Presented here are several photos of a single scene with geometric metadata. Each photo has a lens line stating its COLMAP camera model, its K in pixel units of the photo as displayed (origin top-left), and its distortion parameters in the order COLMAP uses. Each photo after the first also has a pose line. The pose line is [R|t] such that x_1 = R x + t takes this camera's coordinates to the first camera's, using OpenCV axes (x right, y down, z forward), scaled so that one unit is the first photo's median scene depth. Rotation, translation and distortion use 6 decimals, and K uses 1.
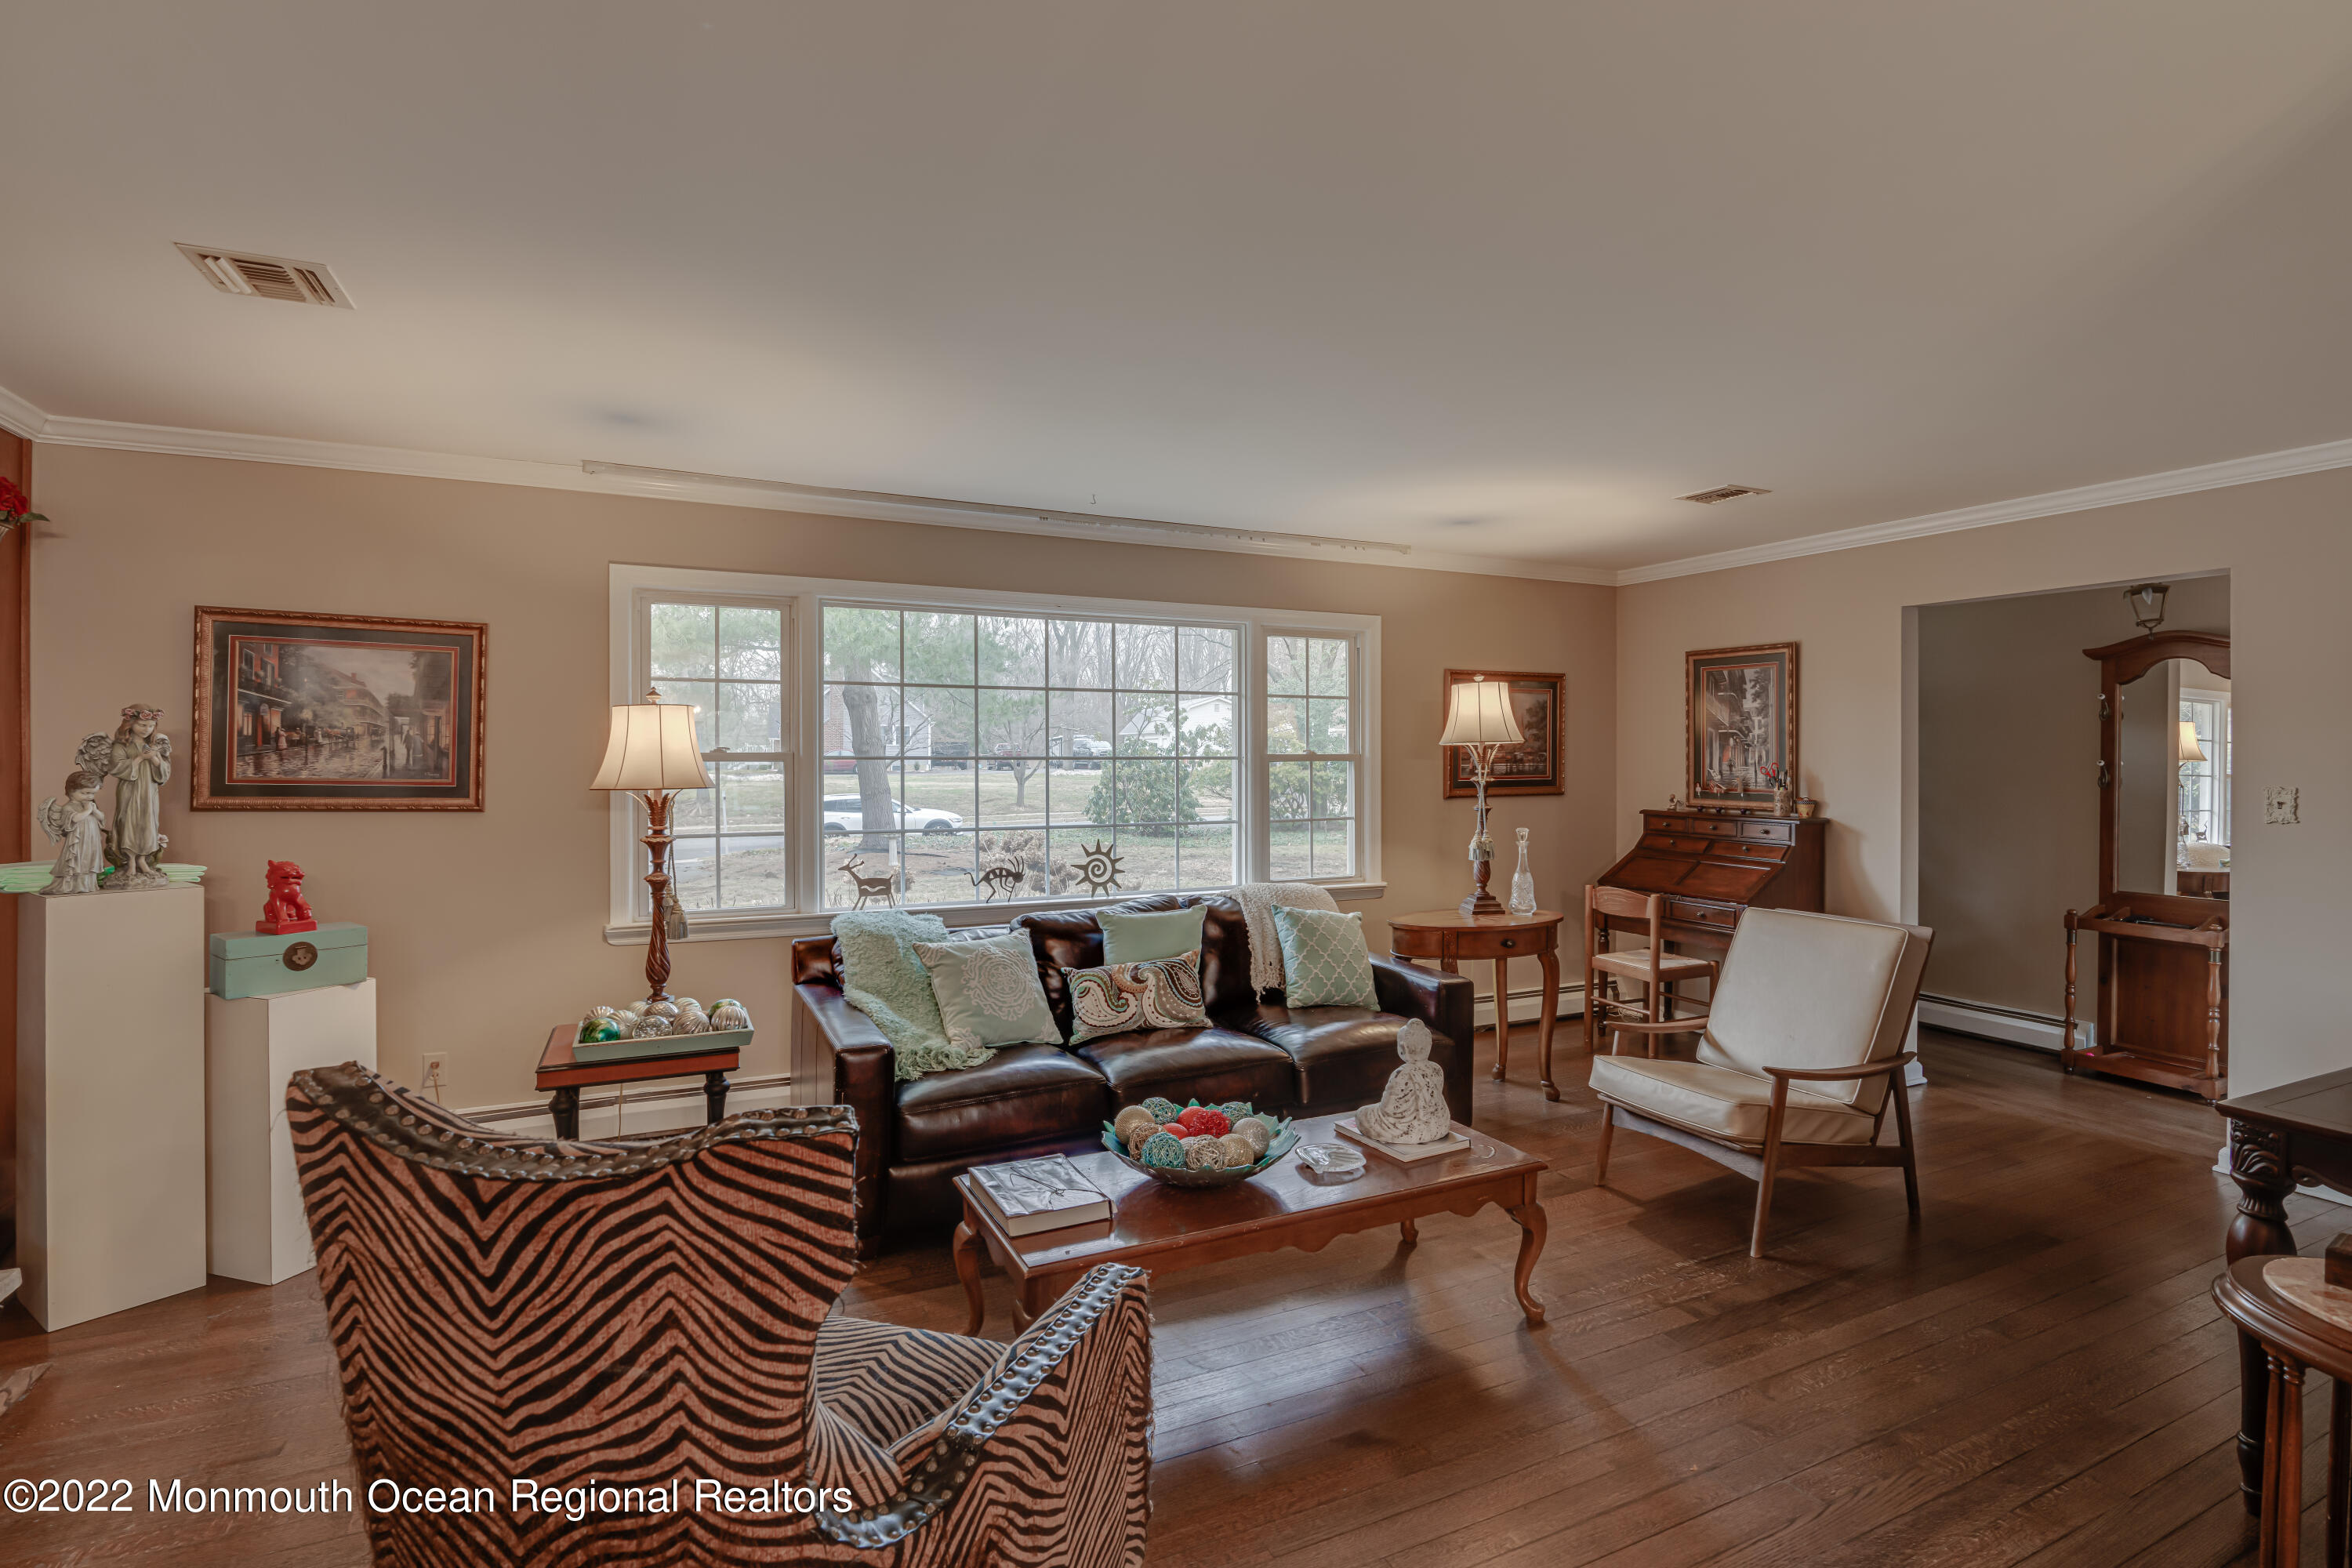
lens RADIAL K [[1137.6, 0, 1173.5], [0, 1137.6, 772.0], [0, 0, 1]] dist [-0.016332, 0.001996]
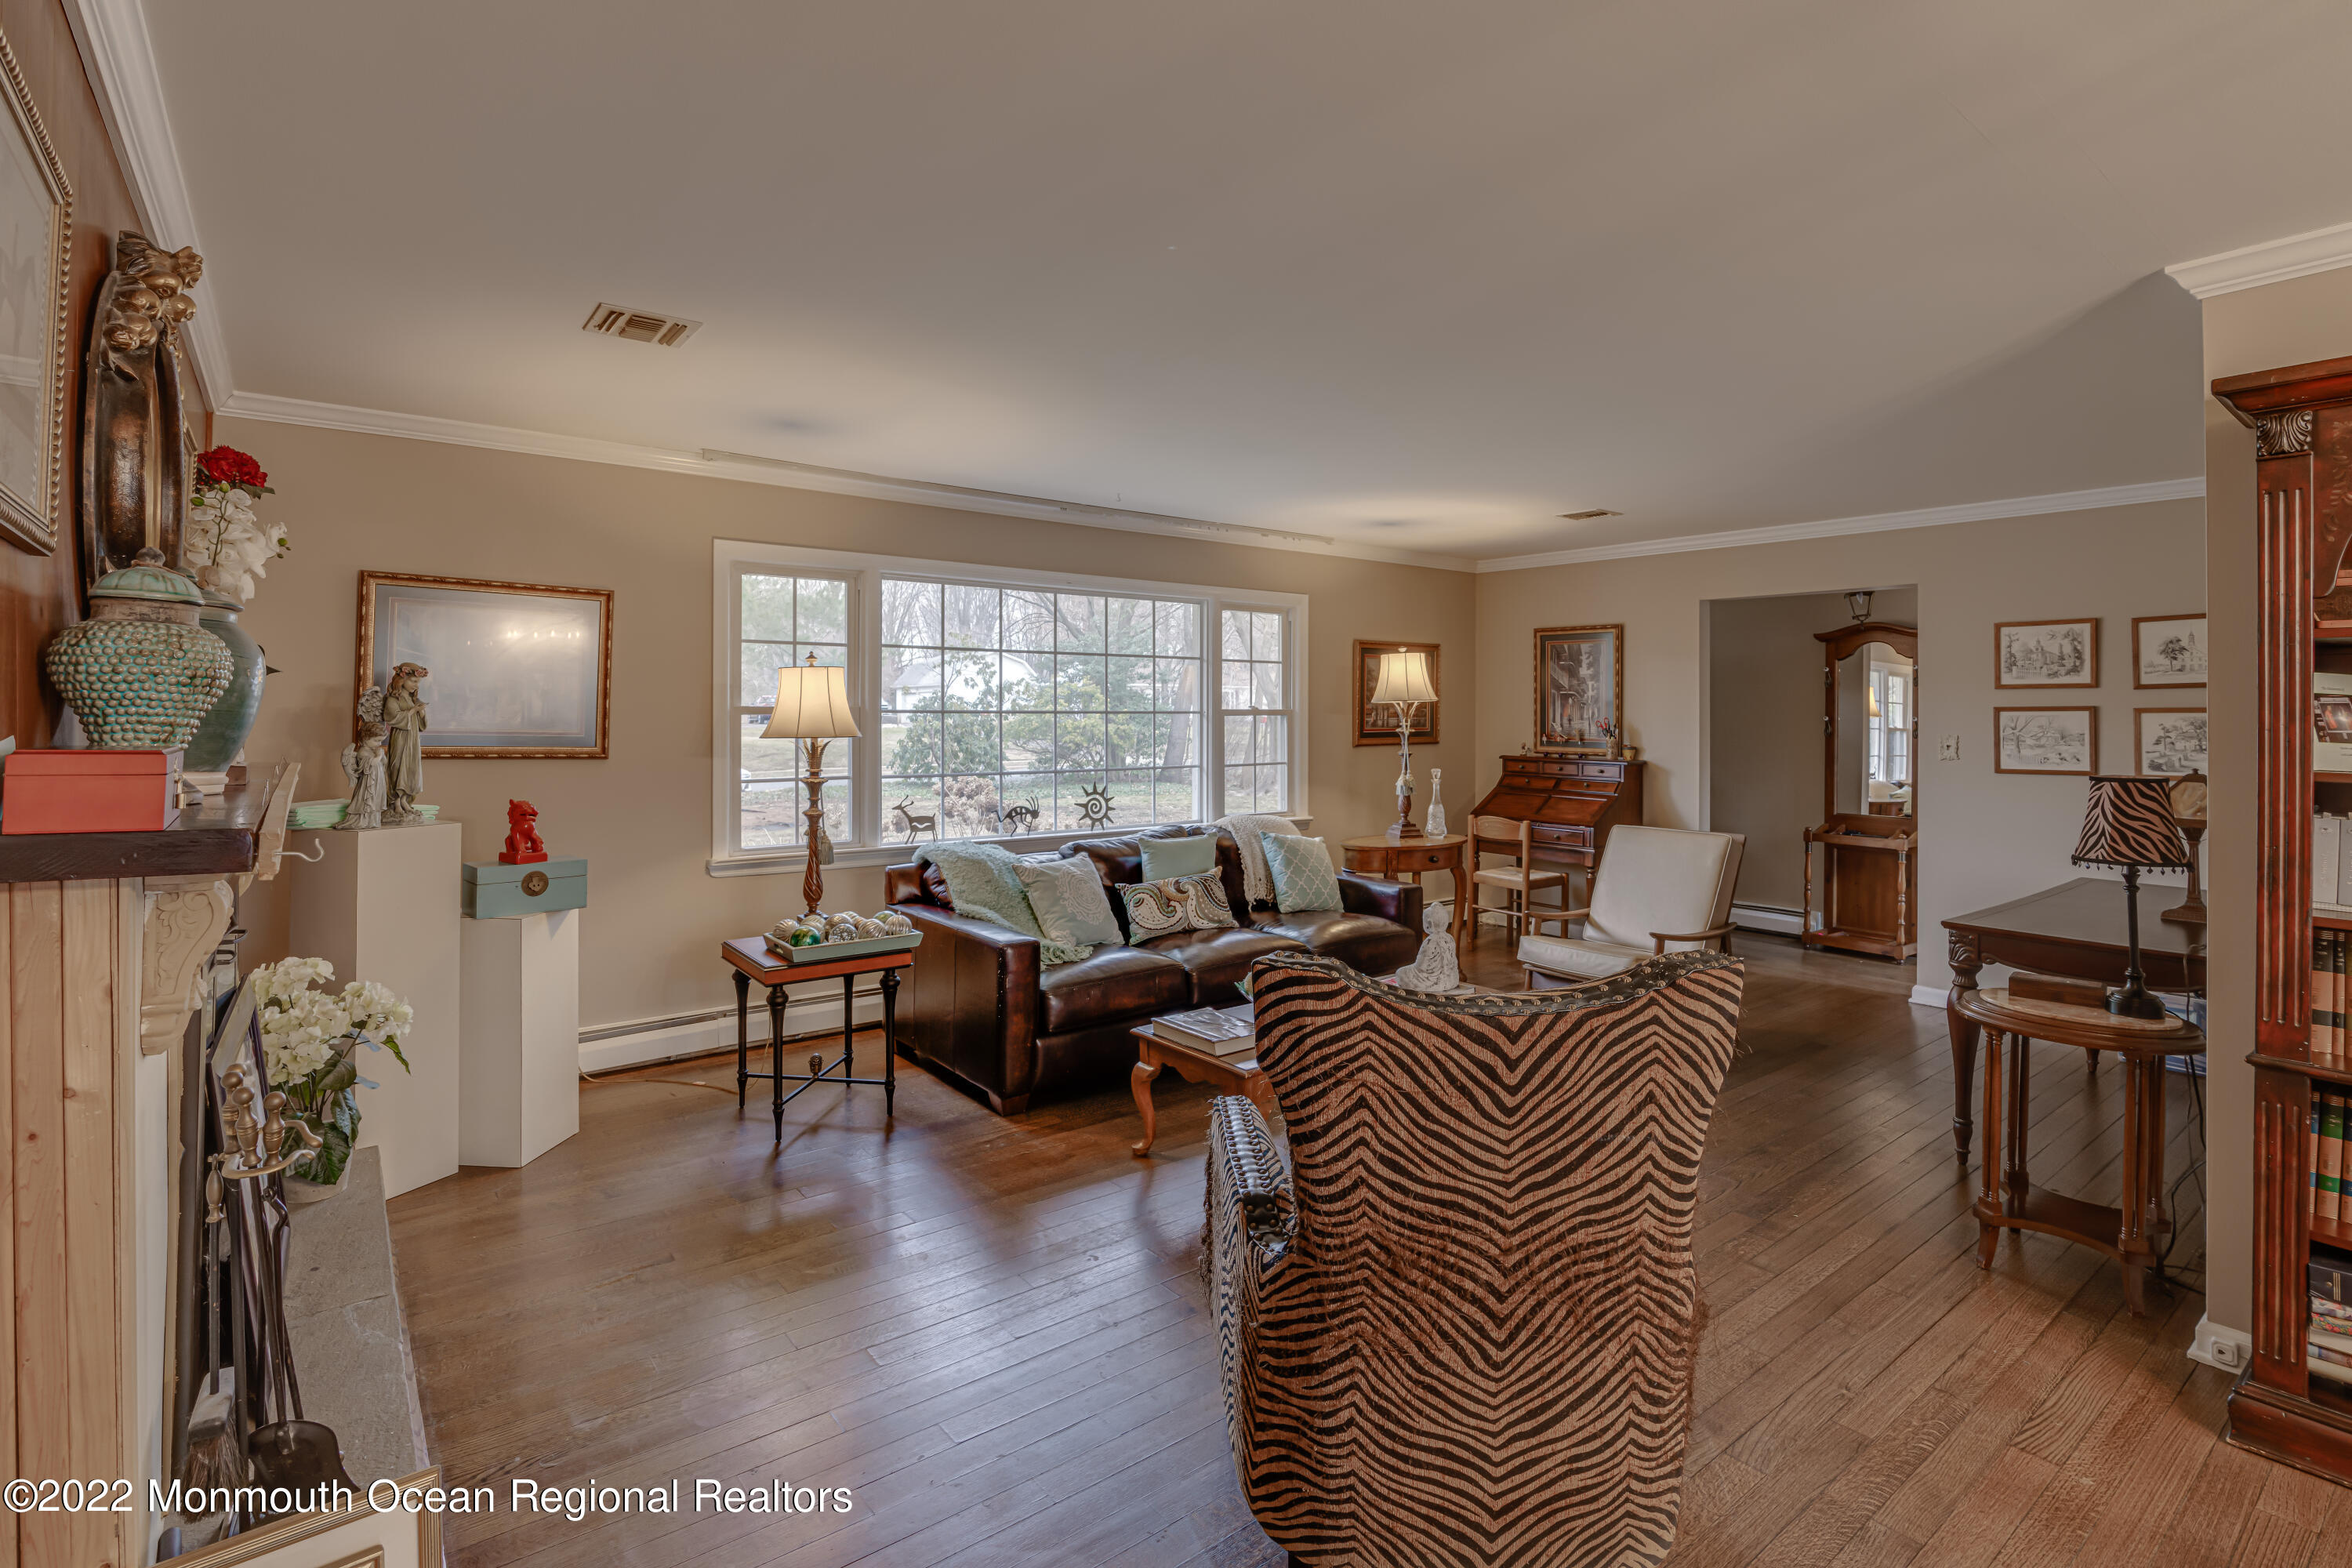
lens RADIAL K [[1137.6, 0, 1205.7], [0, 1137.6, 720.6], [0, 0, 1]] dist [-0.016332, 0.001996]
pose [[0.974833, 0.001554, 0.222932, -0.223851], [-0.000533, 0.999989, -0.004638, 0.001661], [-0.222937, 0.004402, 0.974823, -0.173097]]
